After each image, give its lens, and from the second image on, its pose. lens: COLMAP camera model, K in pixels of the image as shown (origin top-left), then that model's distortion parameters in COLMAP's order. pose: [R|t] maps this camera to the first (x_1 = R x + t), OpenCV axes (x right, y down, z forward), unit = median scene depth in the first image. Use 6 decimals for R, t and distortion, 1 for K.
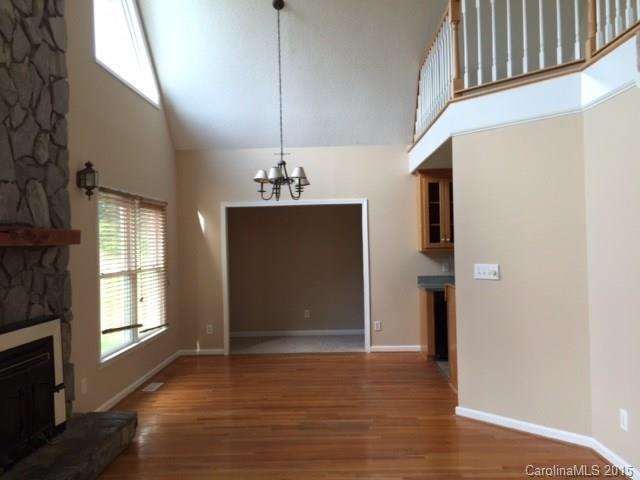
lens RADIAL K [[557.2, 0, 322.8], [0, 557.2, 241.3], [0, 0, 1]] dist [0.078673, -0.091650]
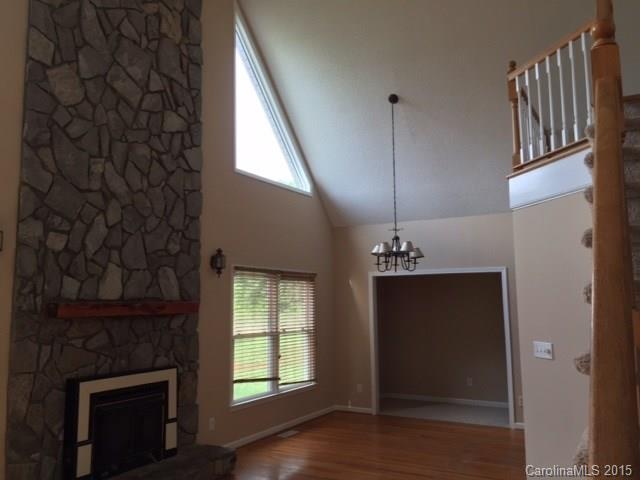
lens RADIAL K [[557.2, 0, 319.5], [0, 557.2, 242.1], [0, 0, 1]] dist [0.078673, -0.091650]
pose [[0.881124, -0.037824, -0.471369, 0.377331], [-0.010260, 0.995032, -0.099022, -0.026913], [0.472773, 0.092086, 0.876359, -0.035083]]
